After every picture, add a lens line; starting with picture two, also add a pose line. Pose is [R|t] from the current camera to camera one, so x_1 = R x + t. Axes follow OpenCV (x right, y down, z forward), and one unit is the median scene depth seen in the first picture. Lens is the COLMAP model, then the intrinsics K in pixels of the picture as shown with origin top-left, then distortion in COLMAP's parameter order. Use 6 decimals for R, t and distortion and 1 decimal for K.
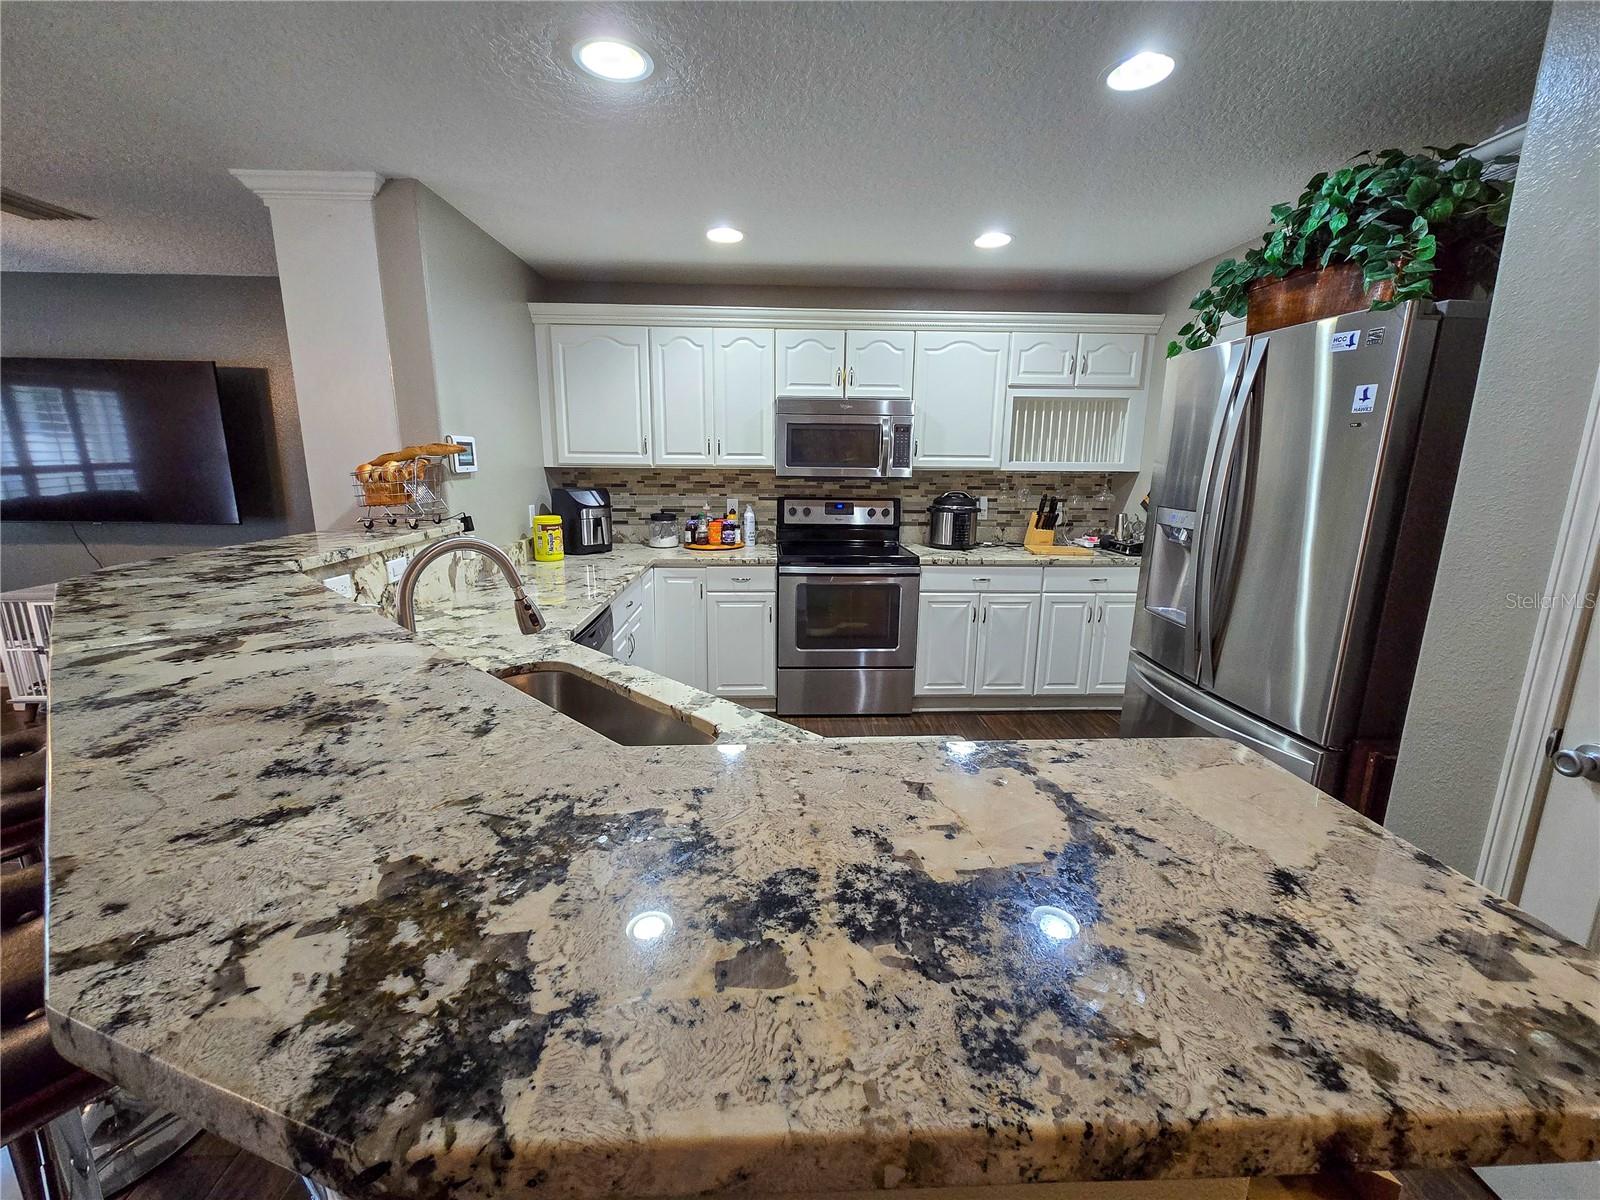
lens RADIAL K [[657.2, 0, 792.2], [0, 657.2, 593.9], [0, 0, 1]] dist [0.003319, -0.000941]
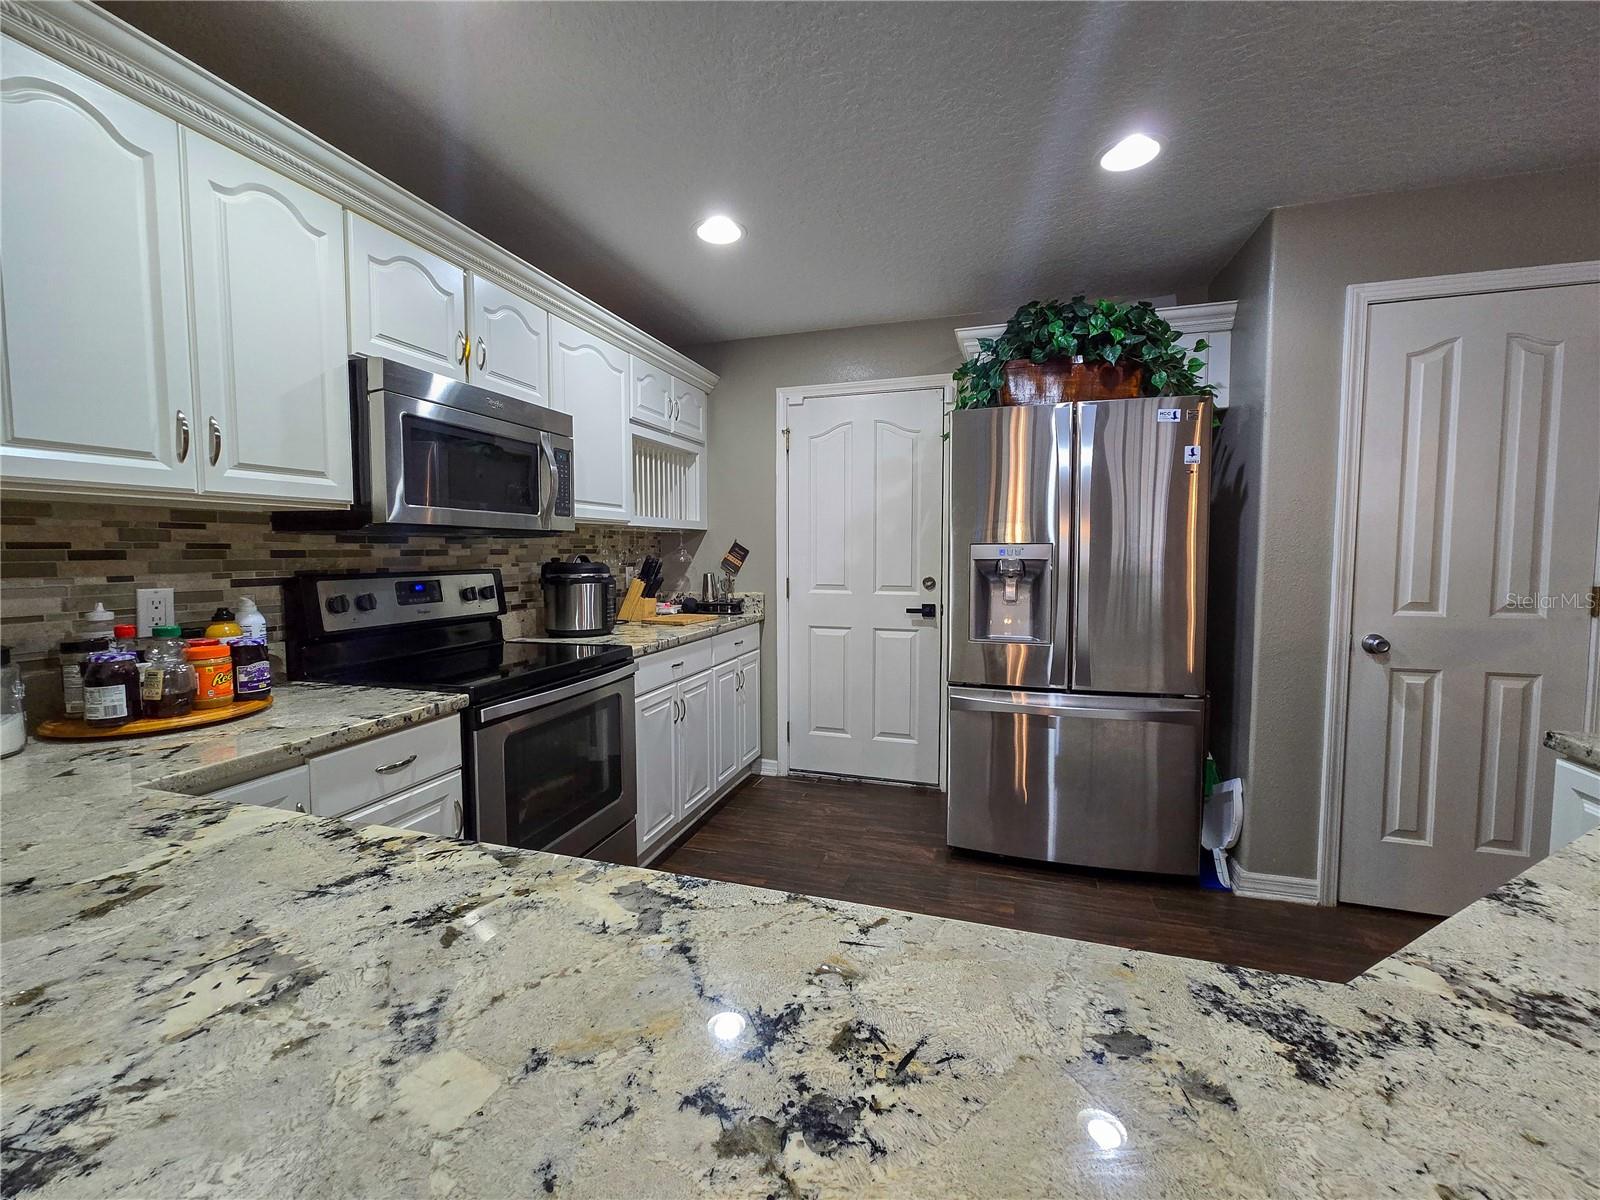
lens RADIAL K [[657.2, 0, 800.5], [0, 657.2, 593.3], [0, 0, 1]] dist [0.003319, -0.000941]
pose [[0.327662, -0.073111, 0.941962, -0.367680], [0.202607, 0.979244, 0.005527, -0.076546], [-0.922815, 0.189037, 0.335674, 0.596606]]
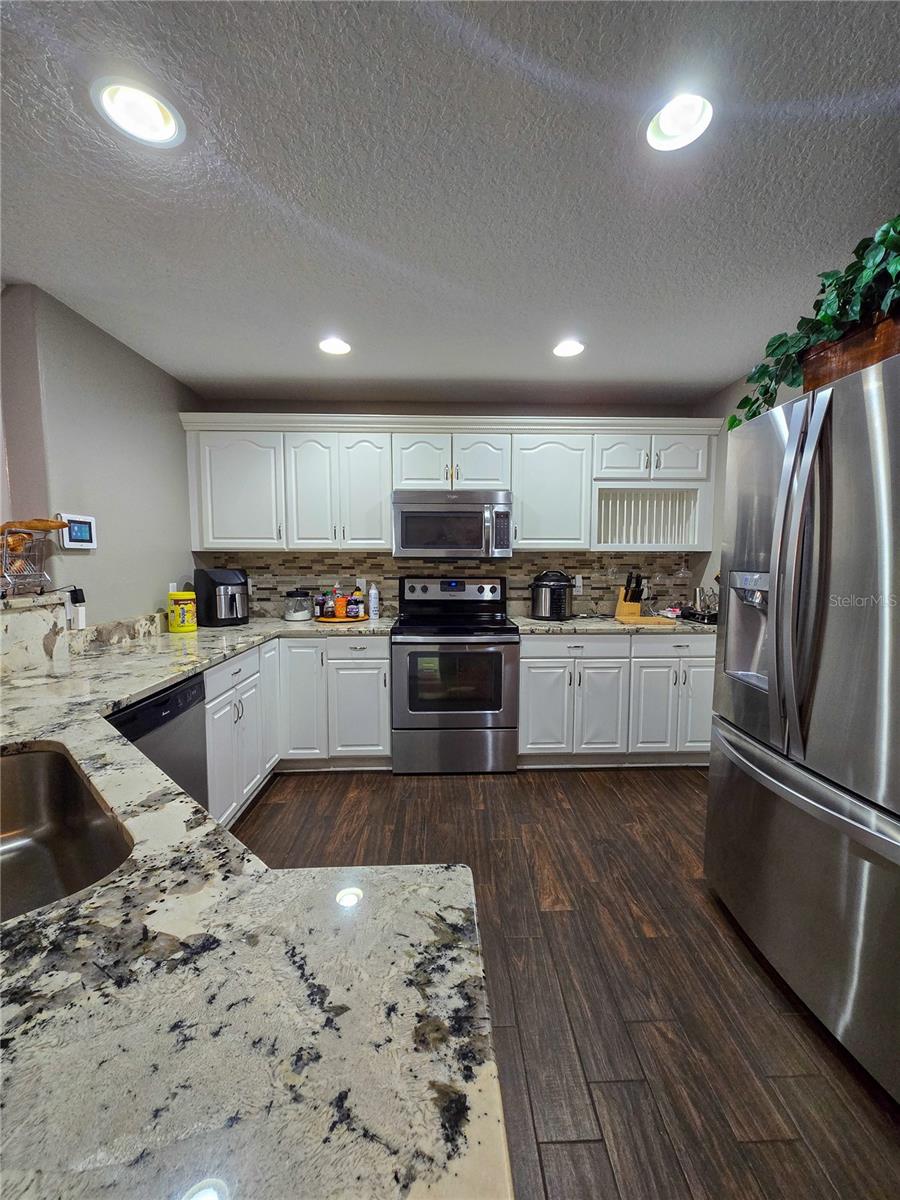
lens RADIAL K [[492.9, 0, 455.7], [0, 492.9, 602.6], [0, 0, 1]] dist [0.003319, -0.000941]
pose [[0.999960, -0.007748, -0.004428, 0.089217], [0.007171, 0.992988, -0.118001, 0.001293], [0.005312, 0.117965, 0.993004, 0.162258]]
